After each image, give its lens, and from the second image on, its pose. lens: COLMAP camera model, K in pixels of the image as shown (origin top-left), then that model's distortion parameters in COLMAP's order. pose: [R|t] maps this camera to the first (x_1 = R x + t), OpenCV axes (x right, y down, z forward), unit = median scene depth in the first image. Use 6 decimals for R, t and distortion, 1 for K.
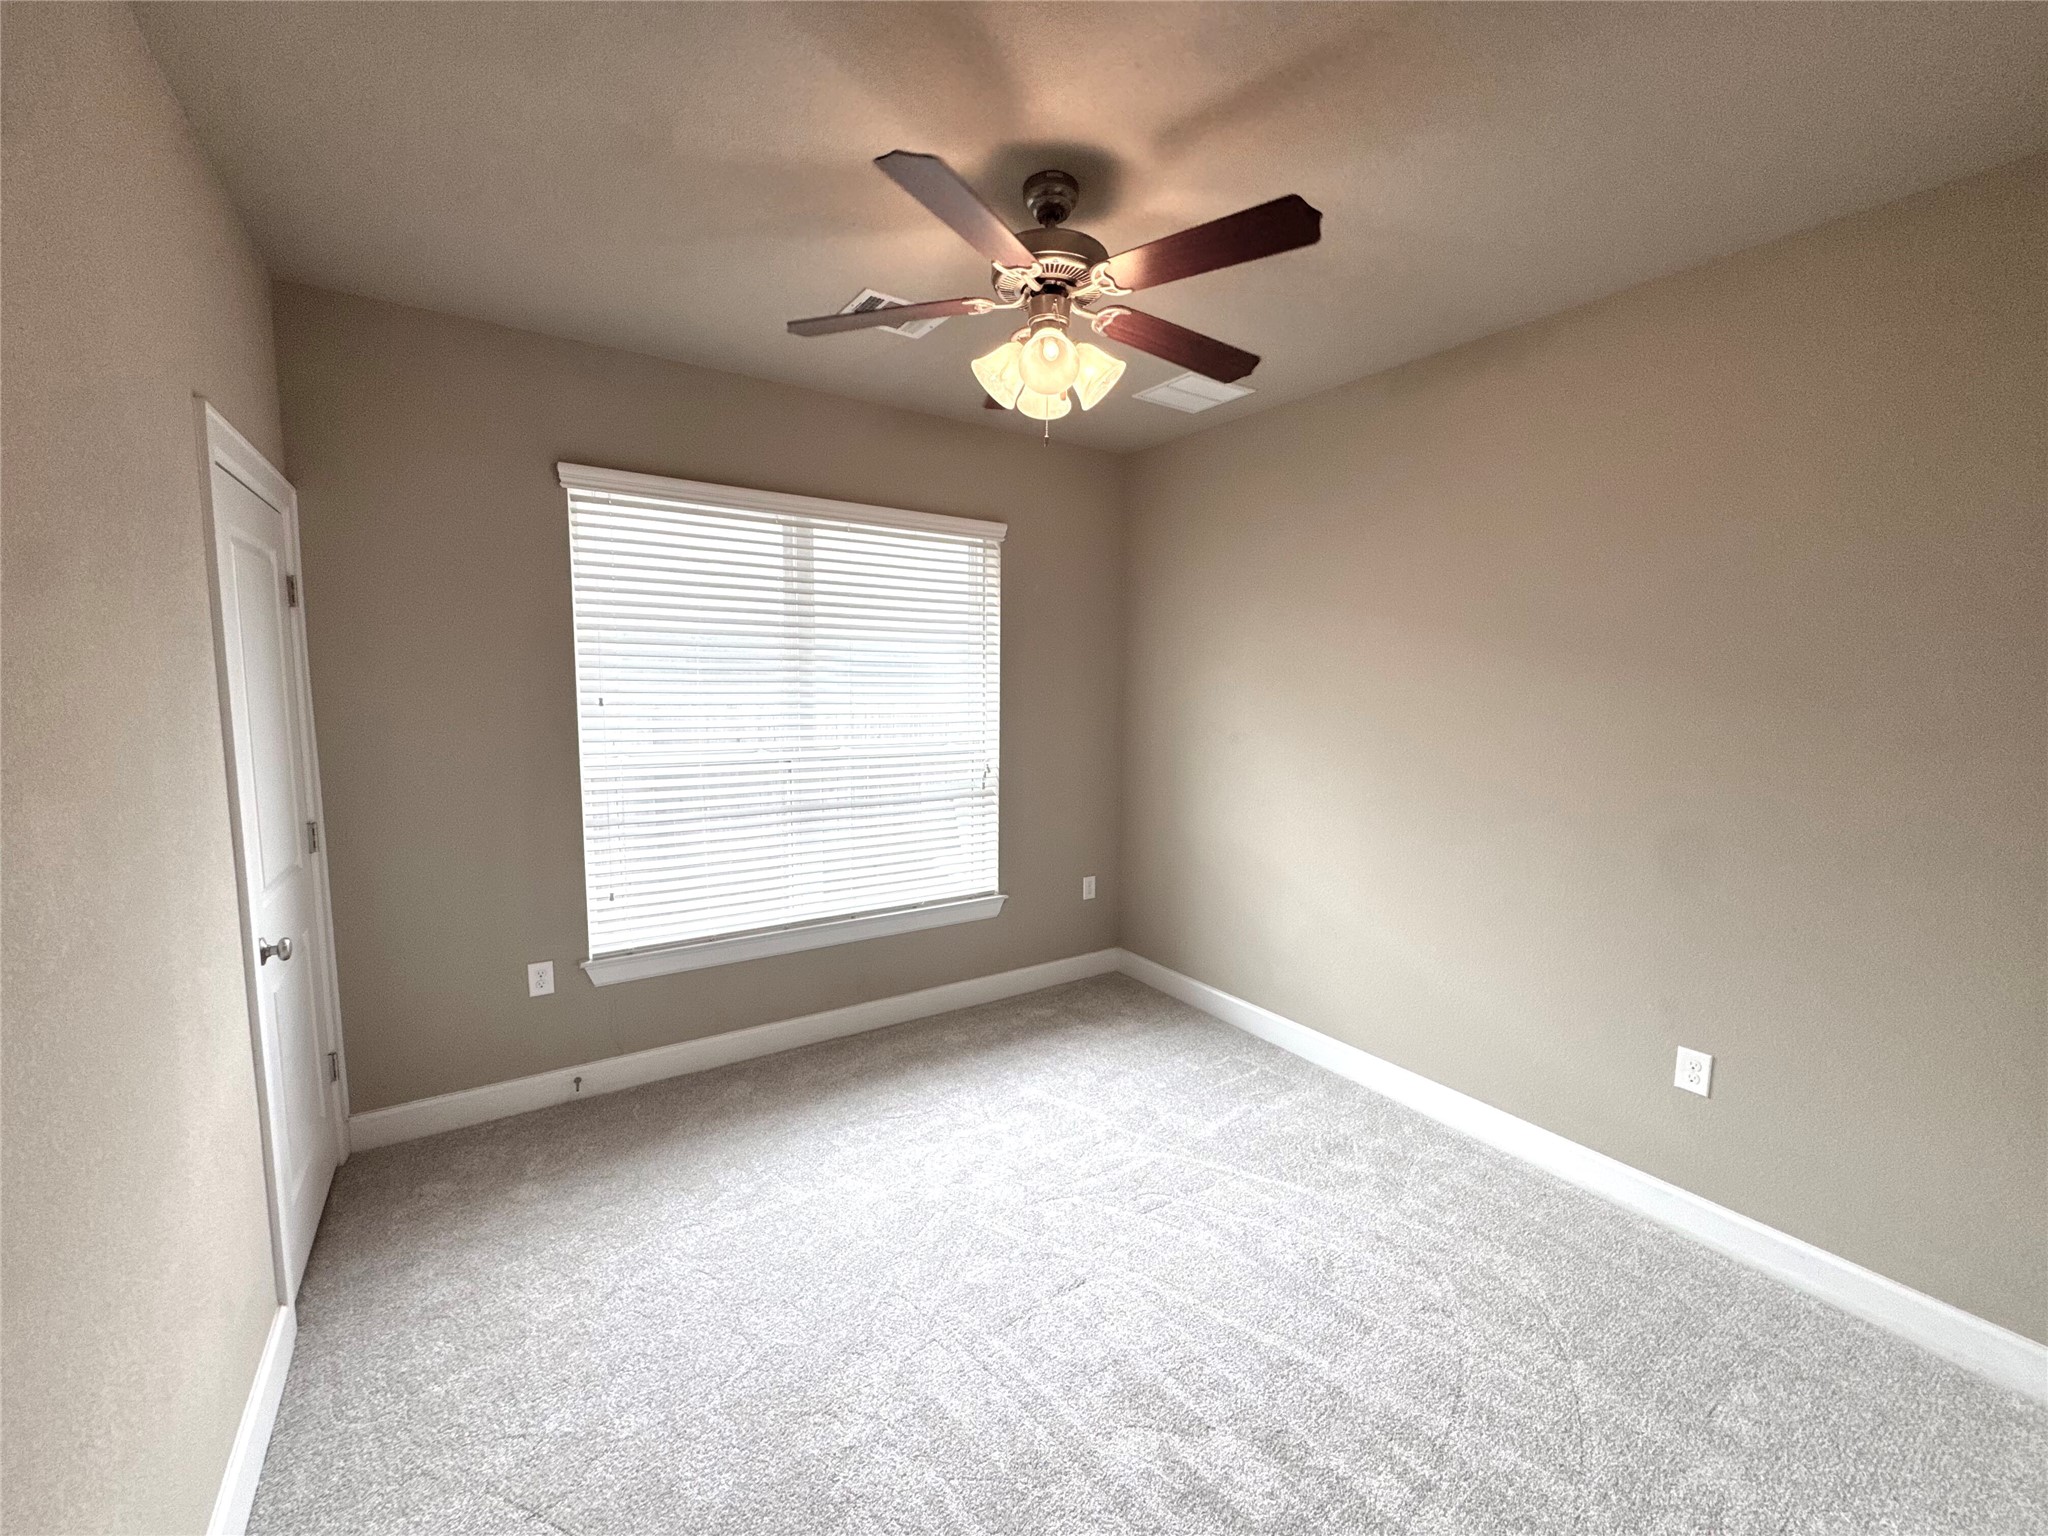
lens RADIAL K [[814.5, 0, 1024.0], [0, 814.5, 768.0], [0, 0, 1]] dist [-0.003904, 0.000411]
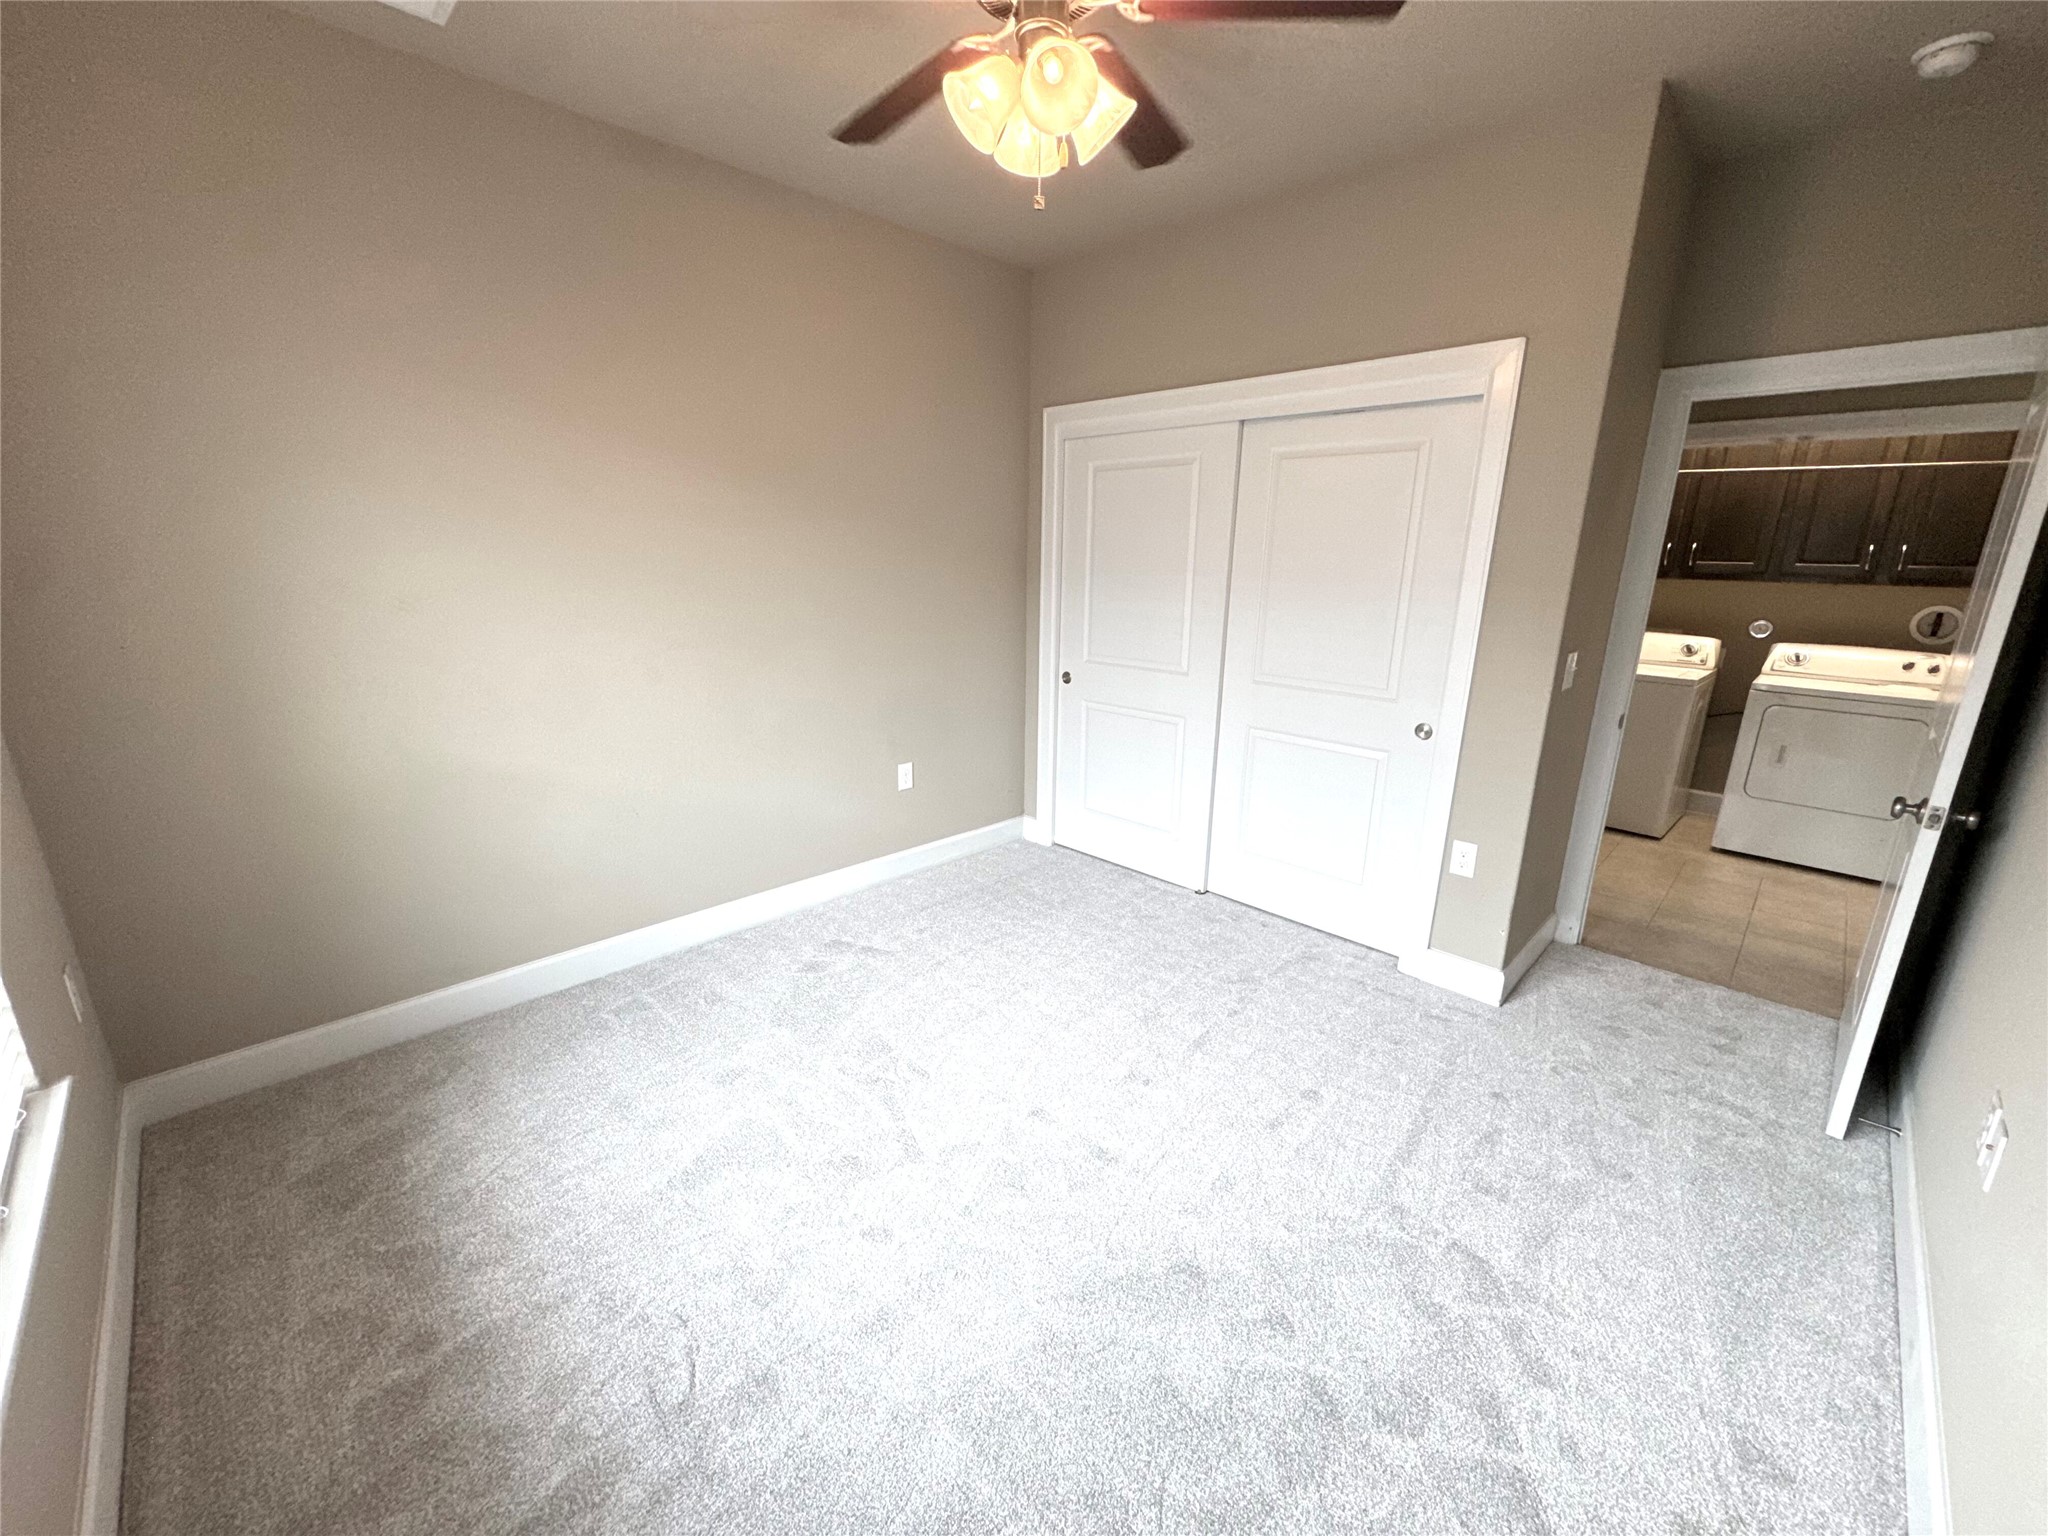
lens RADIAL K [[814.5, 0, 1024.0], [0, 814.5, 768.0], [0, 0, 1]] dist [-0.003904, 0.000411]
pose [[-0.201039, -0.267175, 0.942444, -0.614285], [0.089210, 0.953095, 0.289224, -0.072810], [-0.975513, 0.142221, -0.167775, 0.864870]]
